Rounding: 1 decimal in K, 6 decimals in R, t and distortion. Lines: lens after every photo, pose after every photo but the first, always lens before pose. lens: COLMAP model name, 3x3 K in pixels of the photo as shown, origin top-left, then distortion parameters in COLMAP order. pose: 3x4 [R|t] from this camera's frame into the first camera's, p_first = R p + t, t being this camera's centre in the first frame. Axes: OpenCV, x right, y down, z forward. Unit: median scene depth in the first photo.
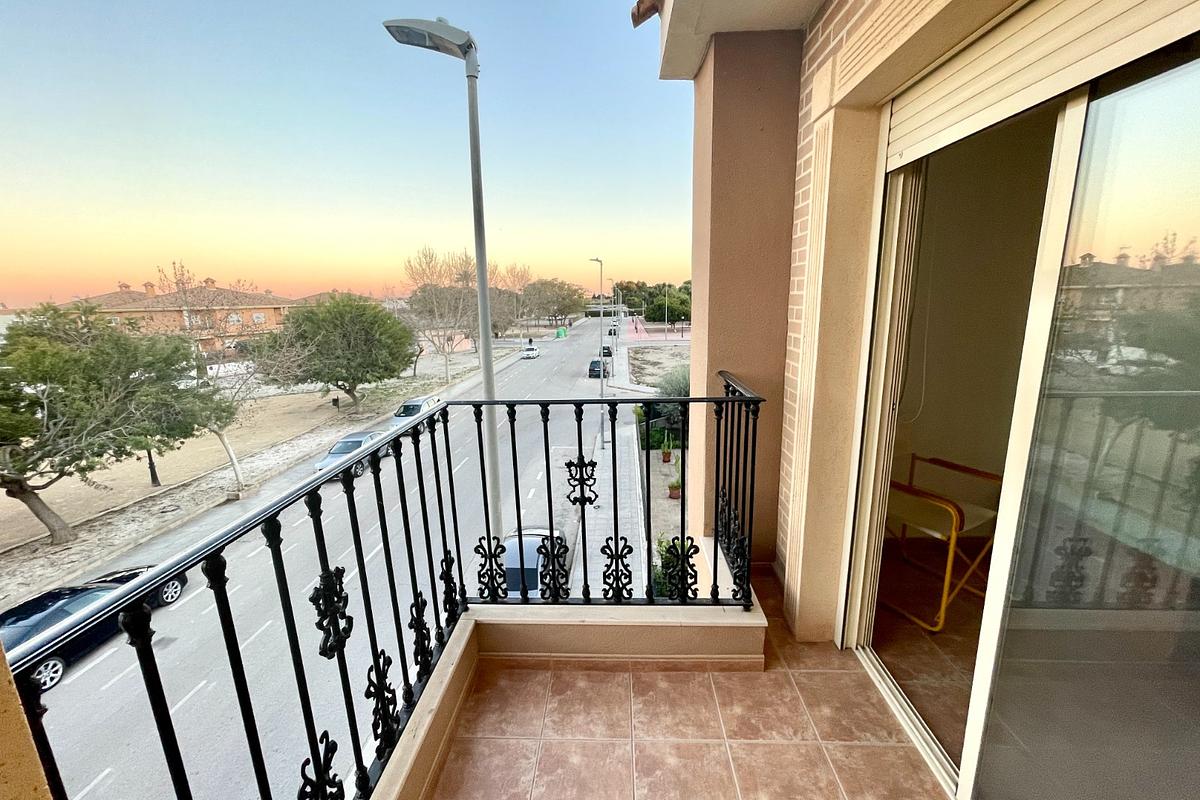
lens RADIAL K [[480.1, 0, 601.8], [0, 480.1, 401.0], [0, 0, 1]] dist [-0.002534, -0.000369]
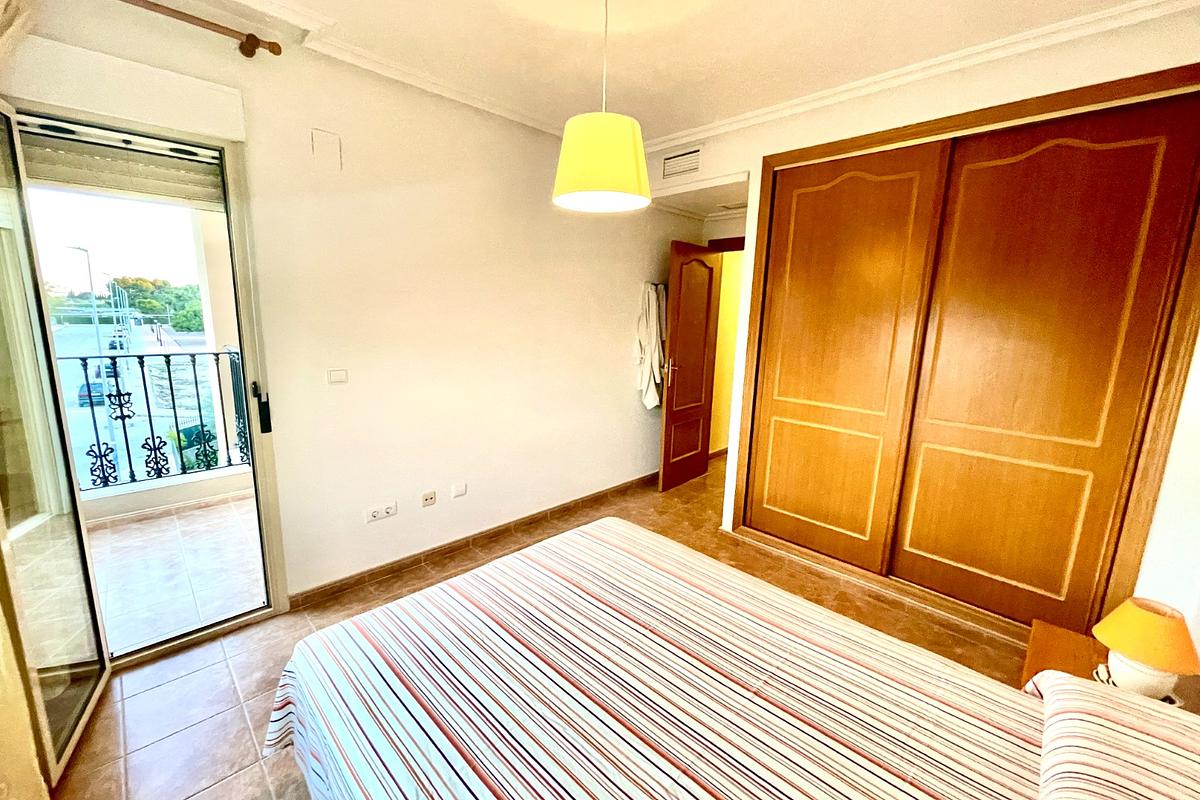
lens RADIAL K [[480.1, 0, 594.4], [0, 480.1, 395.4], [0, 0, 1]] dist [-0.002534, -0.000369]
pose [[0.693474, -0.090161, 0.714818, -0.084277], [0.114727, 0.993299, 0.013985, 0.291460], [-0.711288, 0.072310, 0.699171, -1.311479]]
